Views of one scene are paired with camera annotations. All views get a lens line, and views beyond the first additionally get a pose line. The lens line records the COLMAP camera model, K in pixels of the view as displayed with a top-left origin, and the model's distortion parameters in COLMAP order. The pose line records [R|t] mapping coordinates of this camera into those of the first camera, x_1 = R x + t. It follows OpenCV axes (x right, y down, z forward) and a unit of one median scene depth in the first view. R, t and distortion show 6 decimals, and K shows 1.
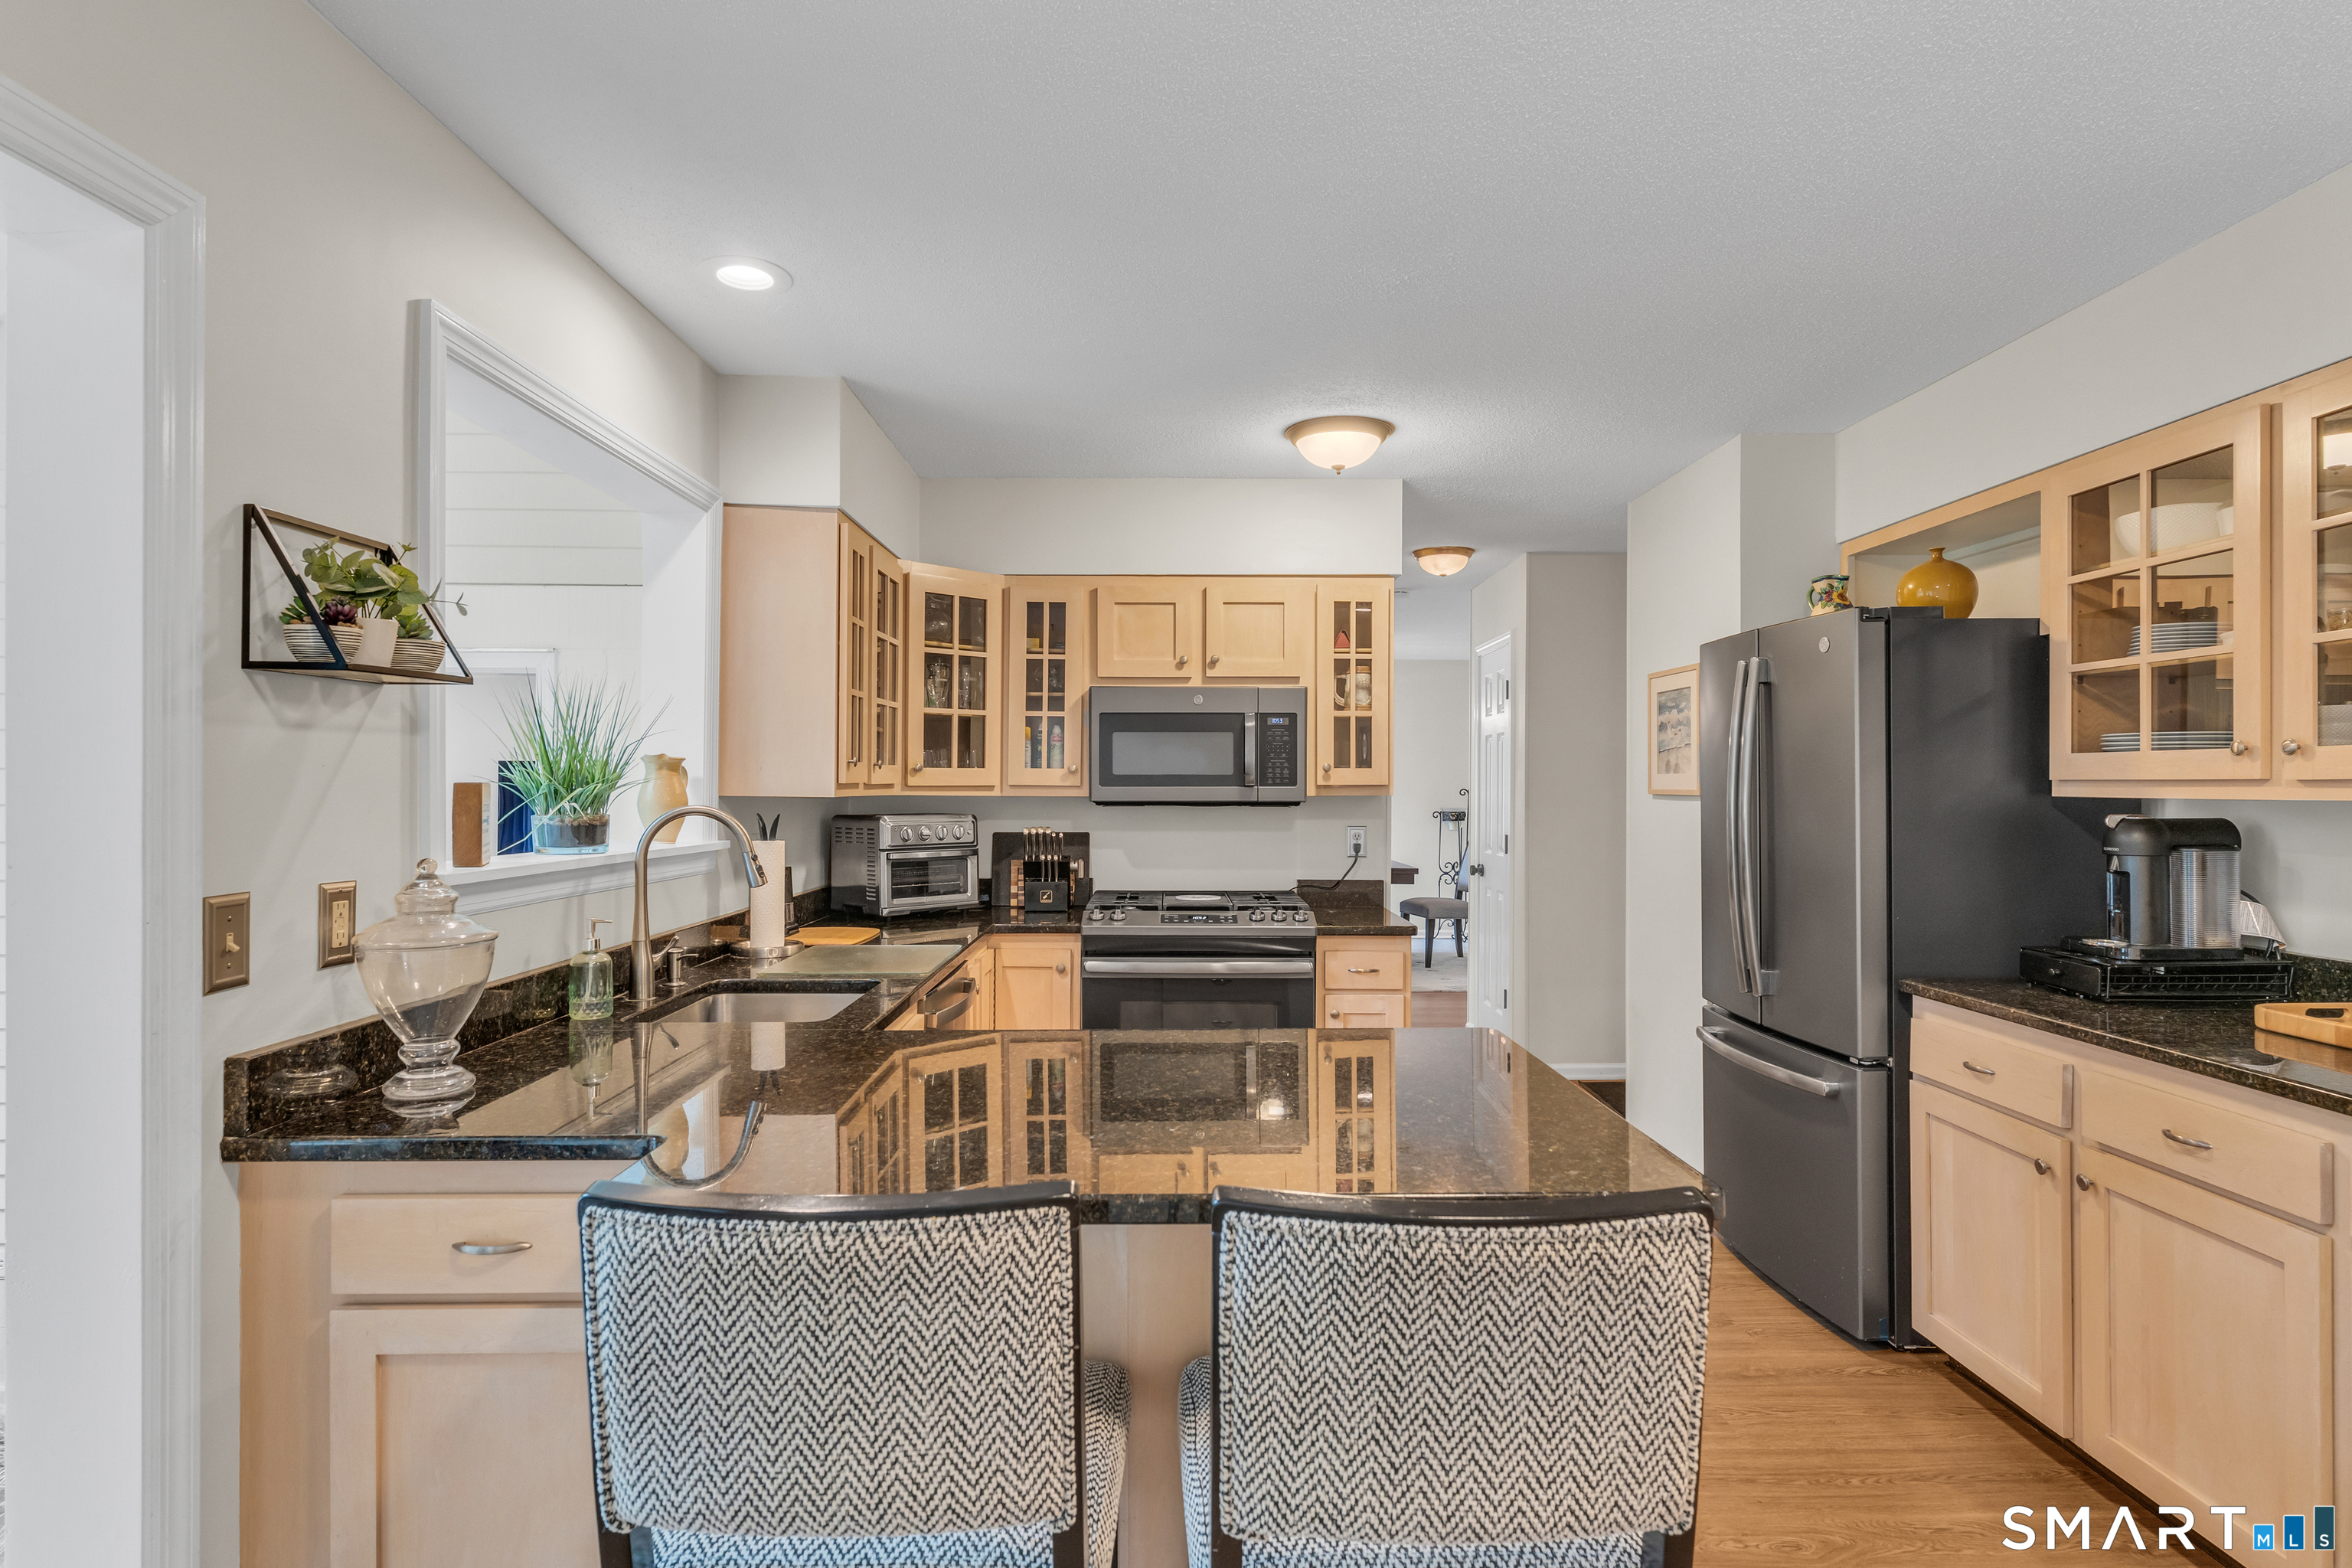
lens RADIAL K [[1136.8, 0, 1174.2], [0, 1136.8, 769.9], [0, 0, 1]] dist [-0.001467, -0.000469]
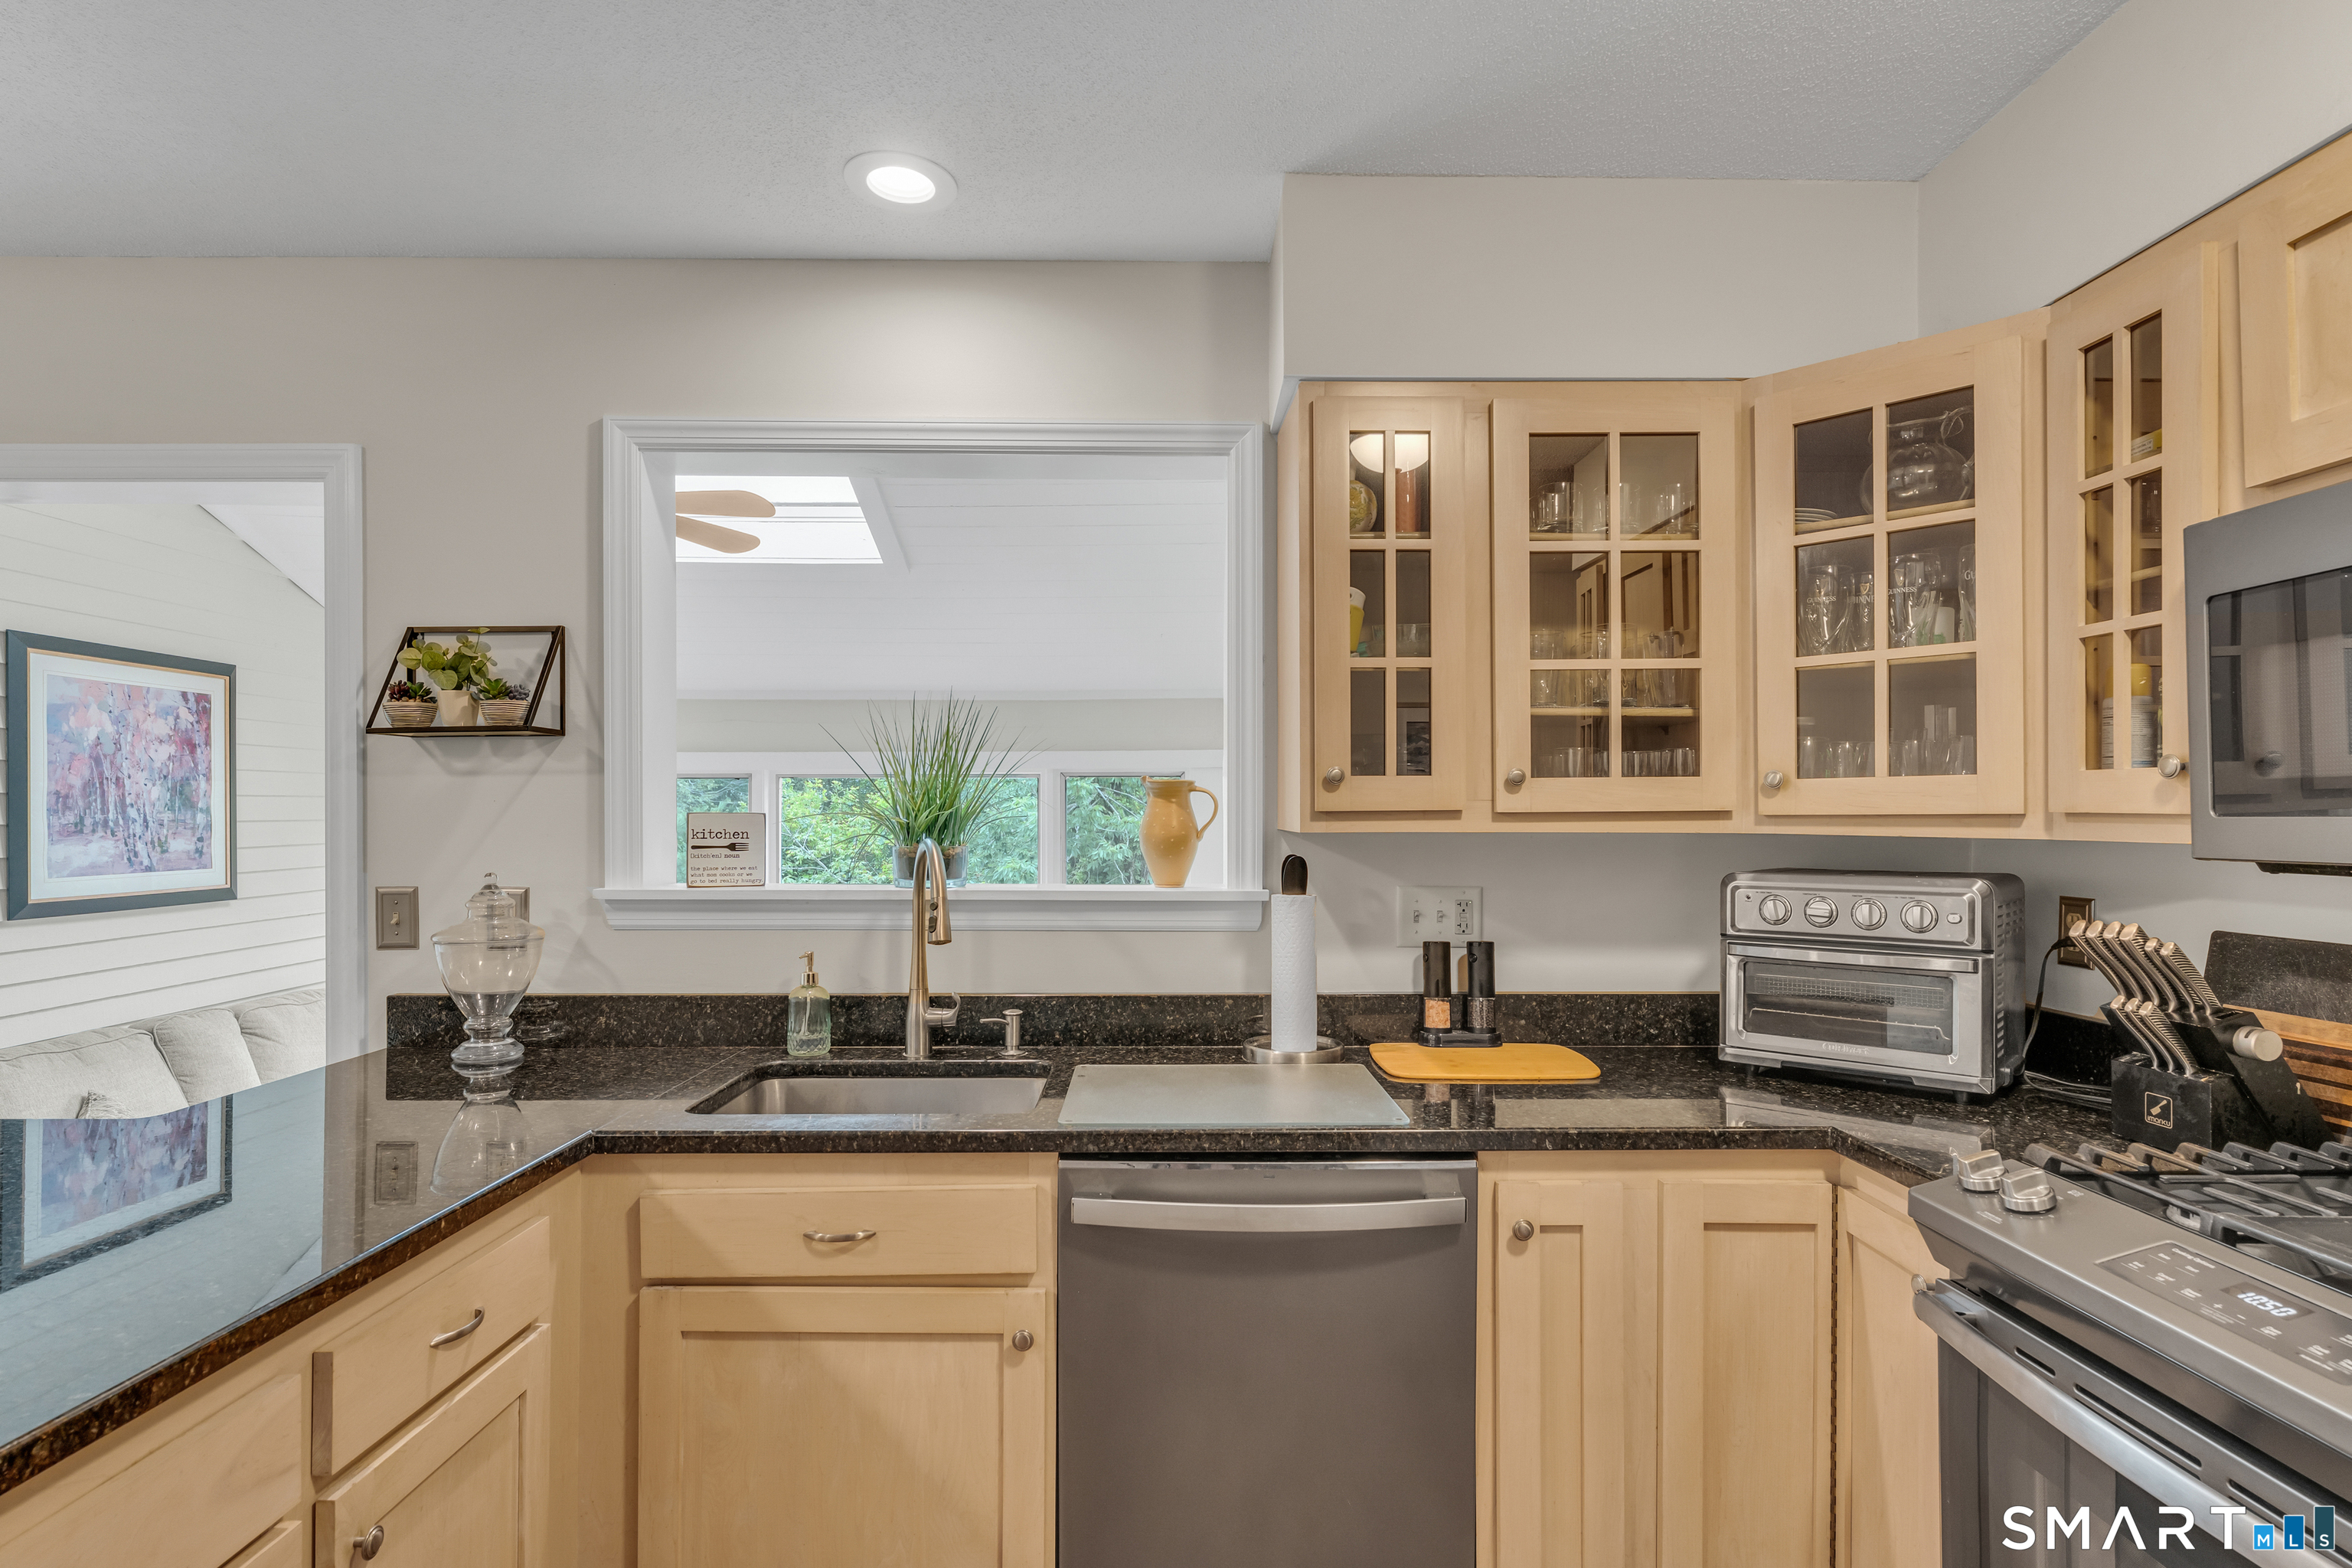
lens RADIAL K [[1171.5, 0, 1176.0], [0, 1171.5, 784.0], [0, 0, 1]] dist [0.014233, 0.000351]
pose [[0.028717, -0.021743, -0.999351, 0.285091], [0.014349, 0.999669, -0.021338, 0.007502], [0.999485, -0.013726, 0.029020, 0.732828]]
